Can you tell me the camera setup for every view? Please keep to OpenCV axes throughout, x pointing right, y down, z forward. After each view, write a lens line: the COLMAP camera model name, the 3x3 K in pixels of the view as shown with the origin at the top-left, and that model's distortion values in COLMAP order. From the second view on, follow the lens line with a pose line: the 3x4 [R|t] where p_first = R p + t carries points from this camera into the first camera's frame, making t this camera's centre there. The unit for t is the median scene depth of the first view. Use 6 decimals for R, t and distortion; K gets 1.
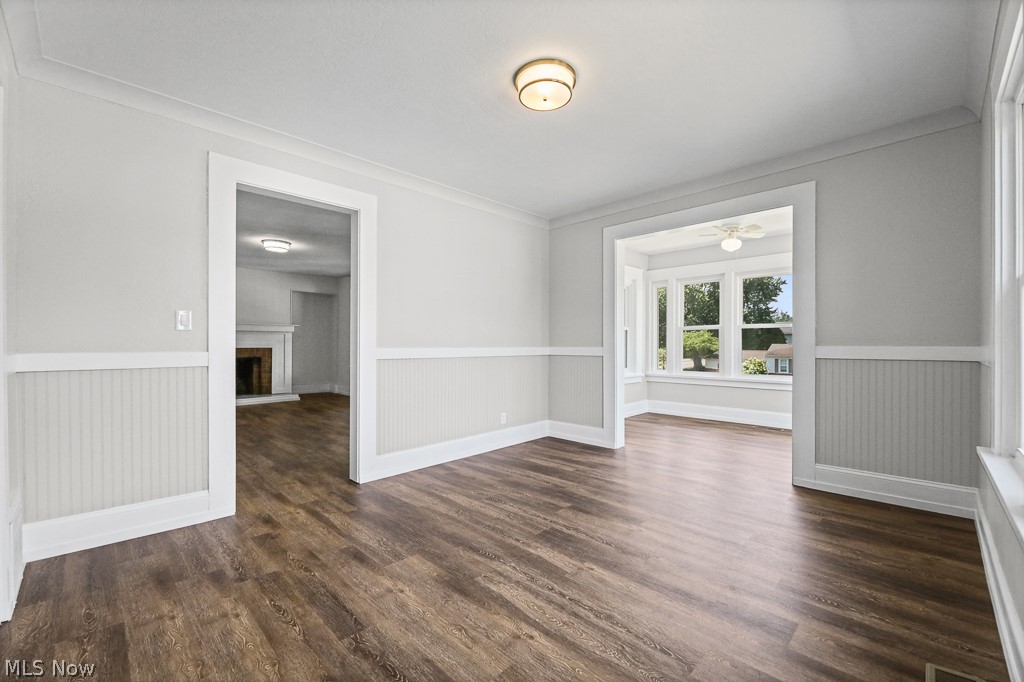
lens RADIAL K [[417.6, 0, 511.4], [0, 417.6, 335.3], [0, 0, 1]] dist [-0.001856, -0.000933]
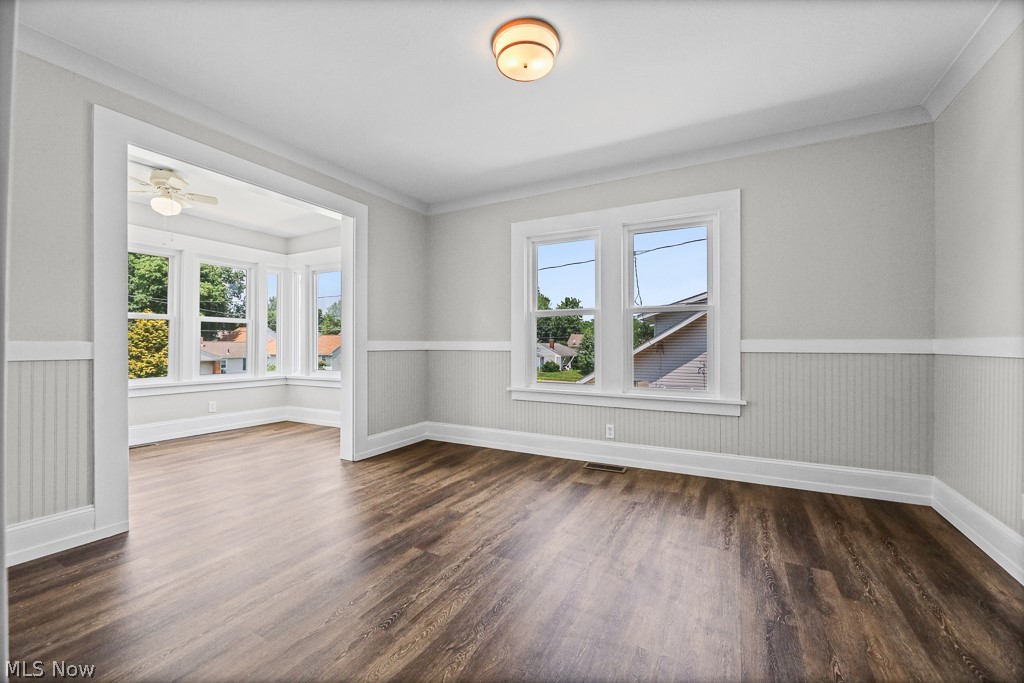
lens RADIAL K [[417.6, 0, 509.0], [0, 417.6, 342.6], [0, 0, 1]] dist [-0.001856, -0.000933]
pose [[-0.279657, 0.001061, 0.960099, -0.633086], [-0.023474, 0.999693, -0.007943, 0.032624], [-0.959813, -0.024759, -0.279546, 1.049442]]
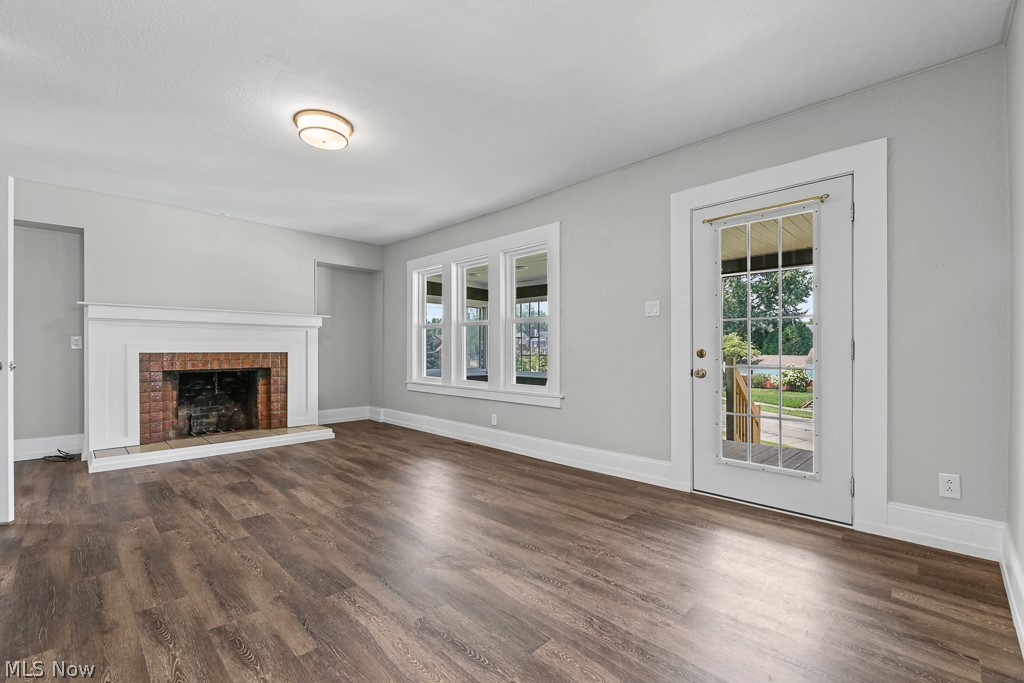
lens RADIAL K [[417.6, 0, 501.5], [0, 417.6, 345.2], [0, 0, 1]] dist [-0.001856, -0.000933]
pose [[0.999891, -0.000256, 0.014753, -0.268977], [0.000075, 0.999925, 0.012259, 0.012103], [-0.014755, -0.012257, 0.999816, 0.382973]]
